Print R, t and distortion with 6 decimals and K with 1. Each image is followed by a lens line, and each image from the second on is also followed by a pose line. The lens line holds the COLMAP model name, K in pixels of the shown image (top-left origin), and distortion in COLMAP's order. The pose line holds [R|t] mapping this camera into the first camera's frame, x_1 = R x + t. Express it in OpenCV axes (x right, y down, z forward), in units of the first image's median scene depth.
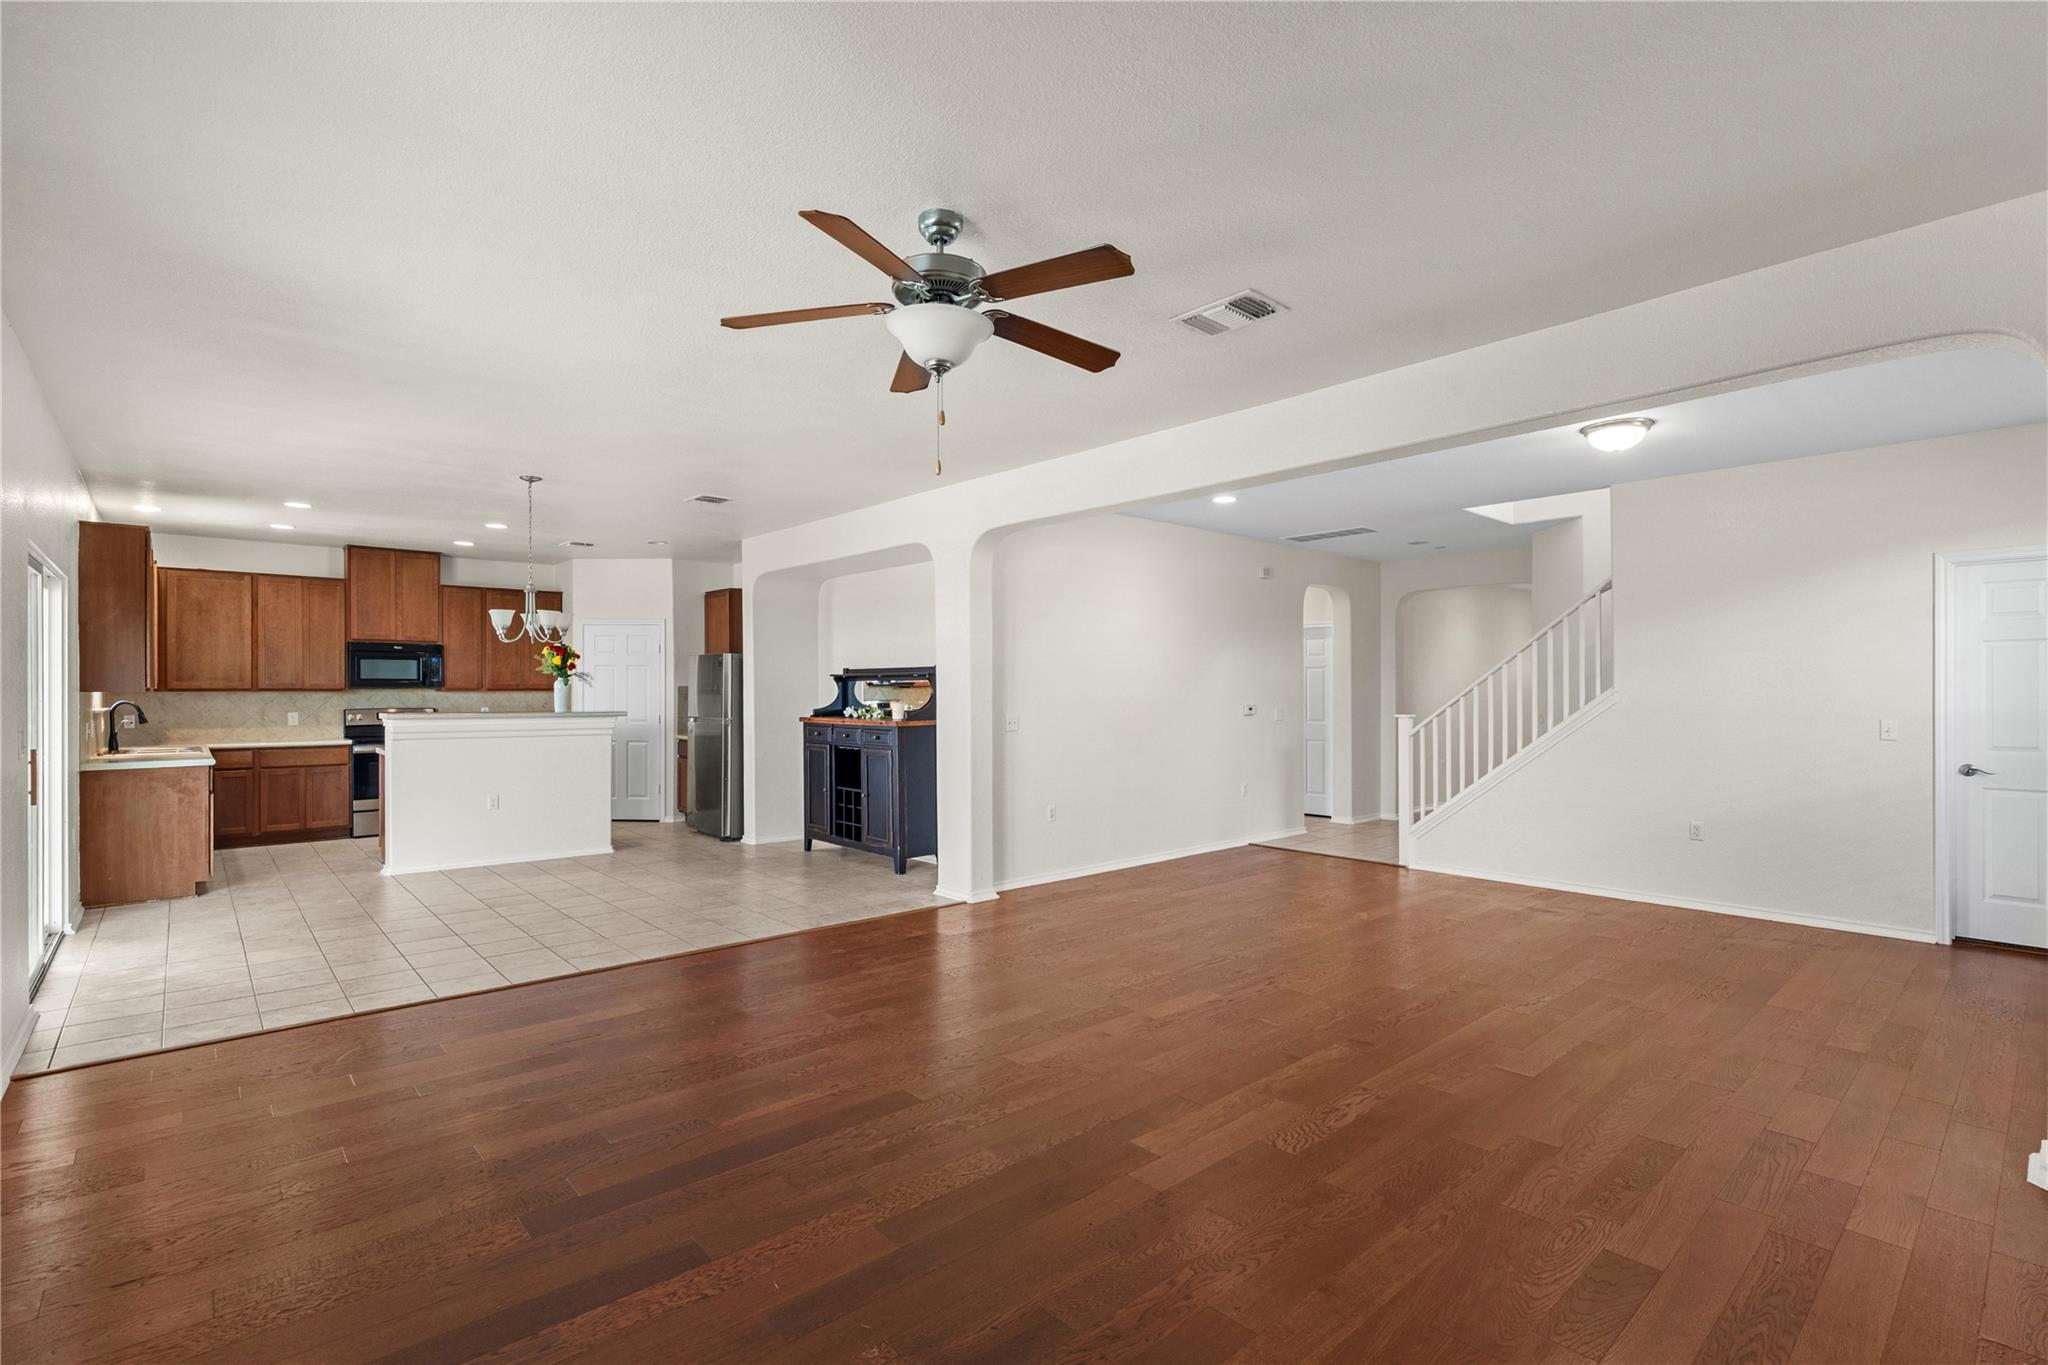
lens RADIAL K [[929.3, 0, 1011.0], [0, 929.3, 694.6], [0, 0, 1]] dist [-0.002693, -0.000139]
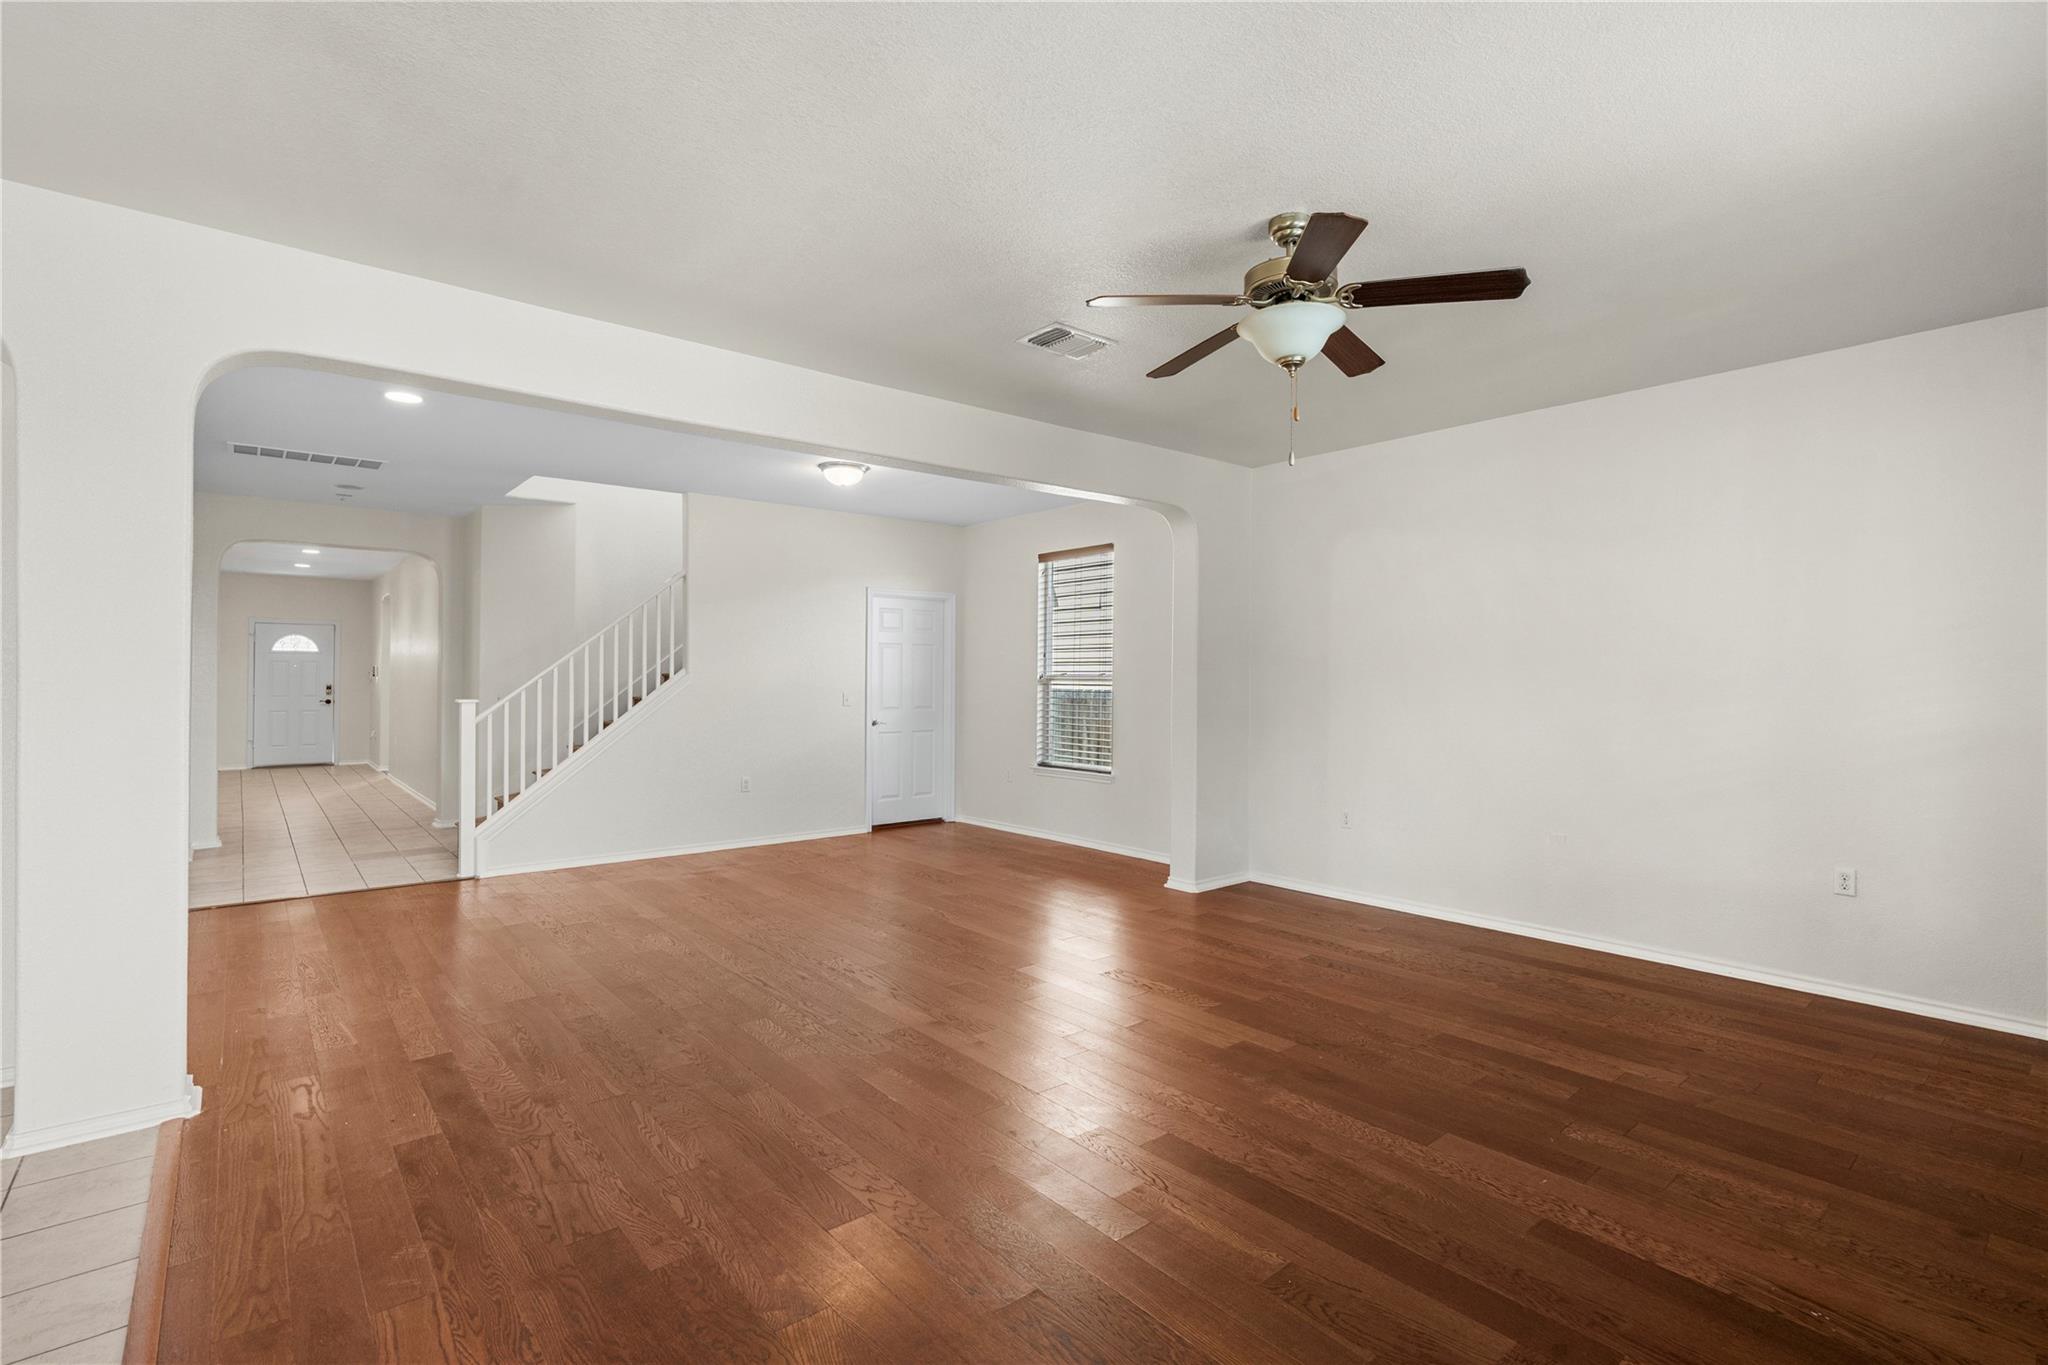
lens RADIAL K [[942.7, 0, 1023.7], [0, 942.7, 674.4], [0, 0, 1]] dist [-0.002078, 0.000855]
pose [[0.043109, -0.000857, 0.999070, -0.373627], [0.004318, 0.999990, 0.000671, -0.001009], [-0.999061, 0.004285, 0.043112, 0.408702]]
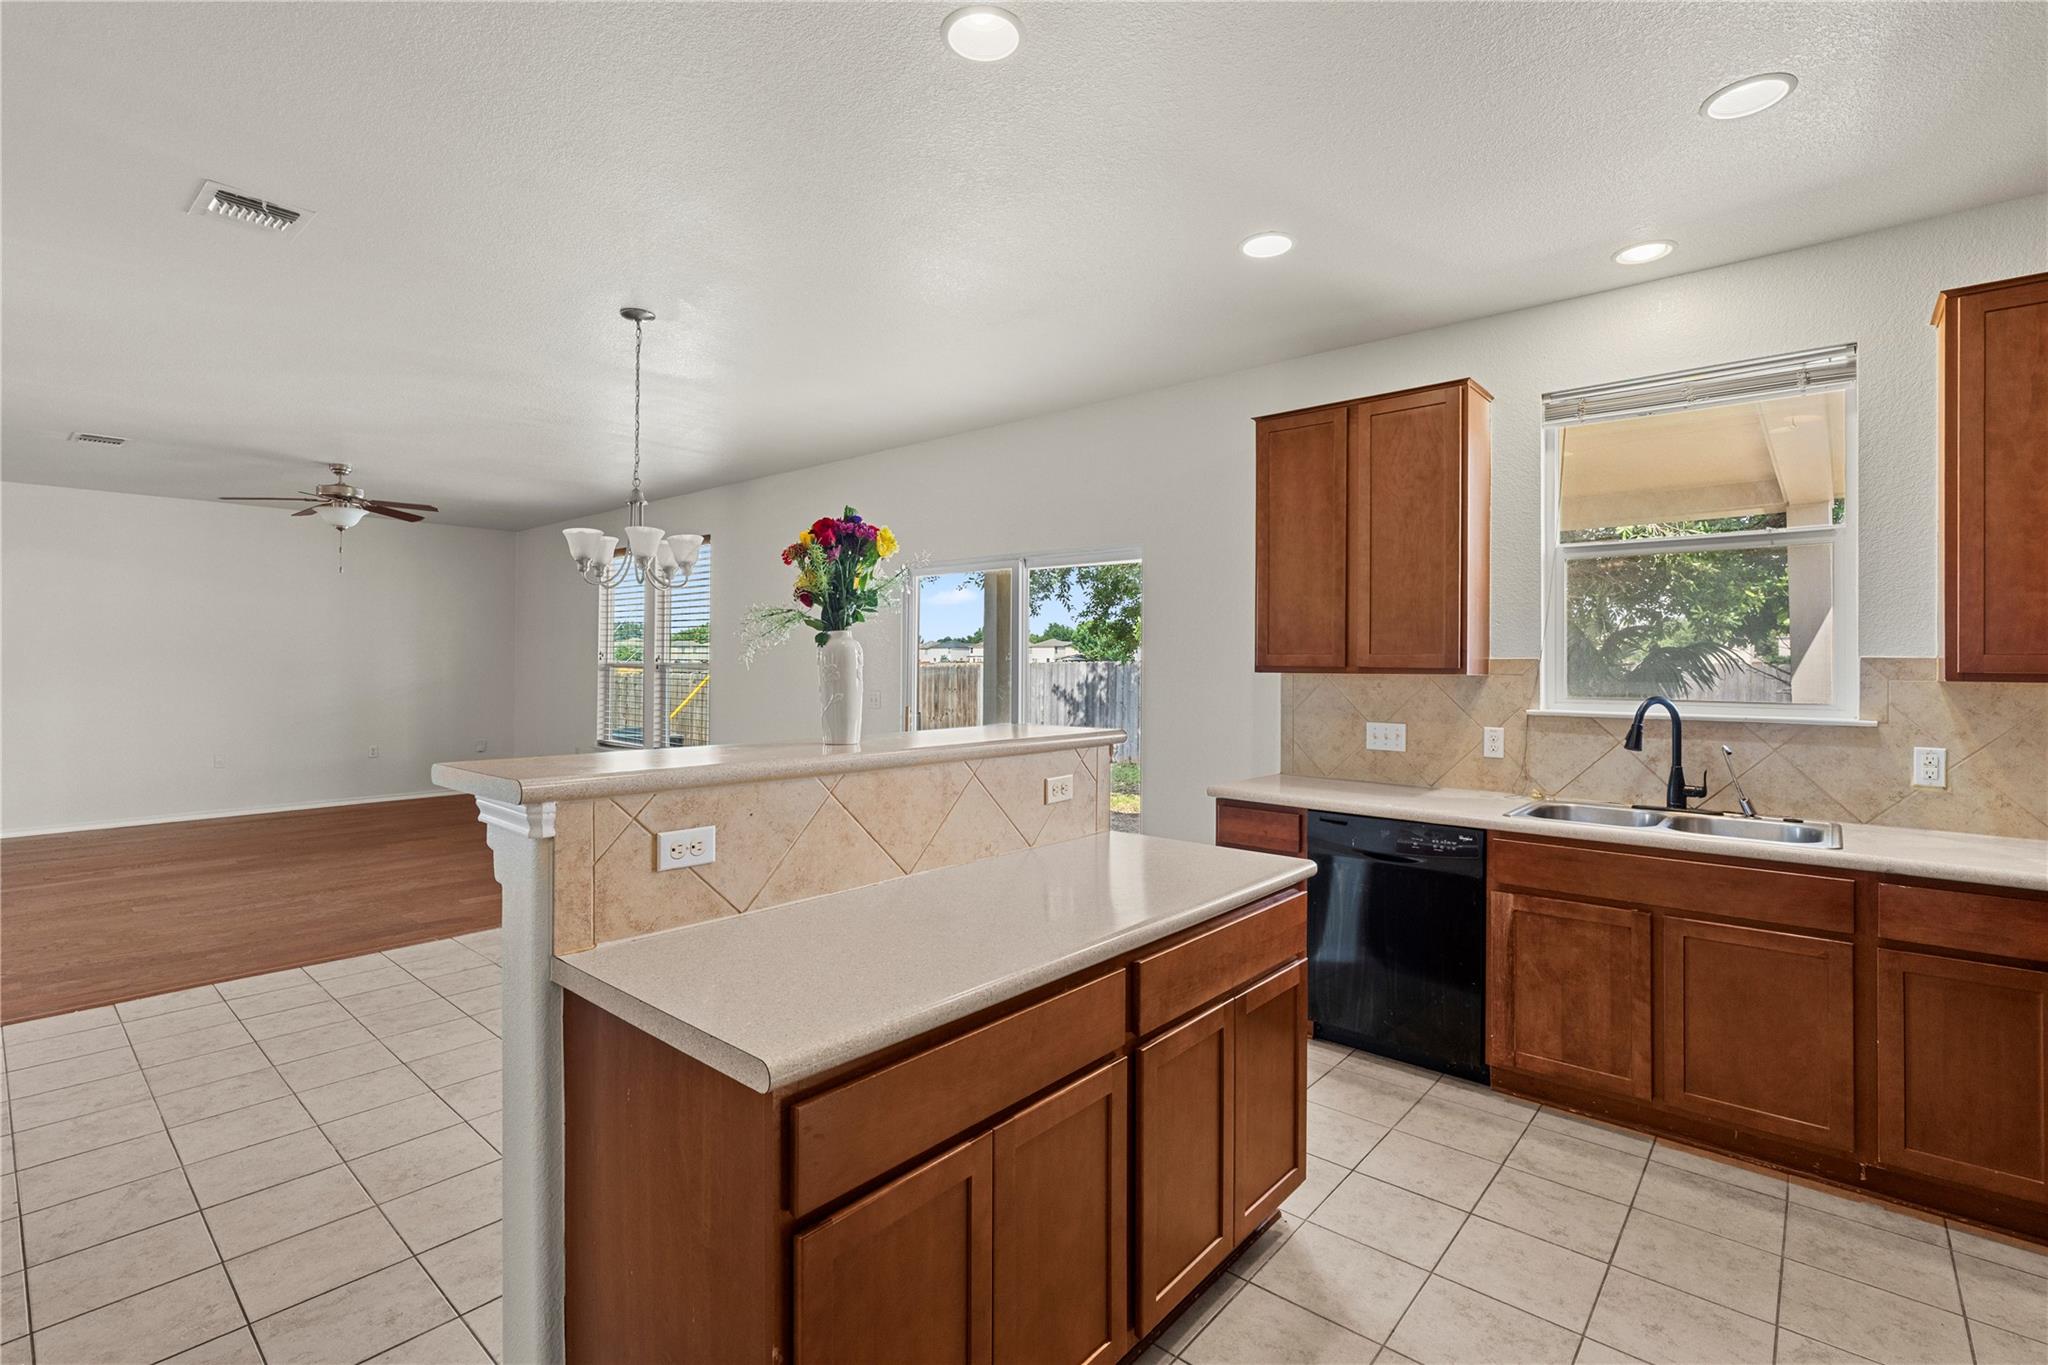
lens RADIAL K [[933.8, 0, 1030.5], [0, 933.8, 651.5], [0, 0, 1]] dist [0.000766, 0.000559]
pose [[-0.992503, -0.007090, -0.122018, -0.505226], [-0.006002, 0.999939, -0.009280, -0.008262], [0.122076, -0.008478, -0.992484, 1.185306]]
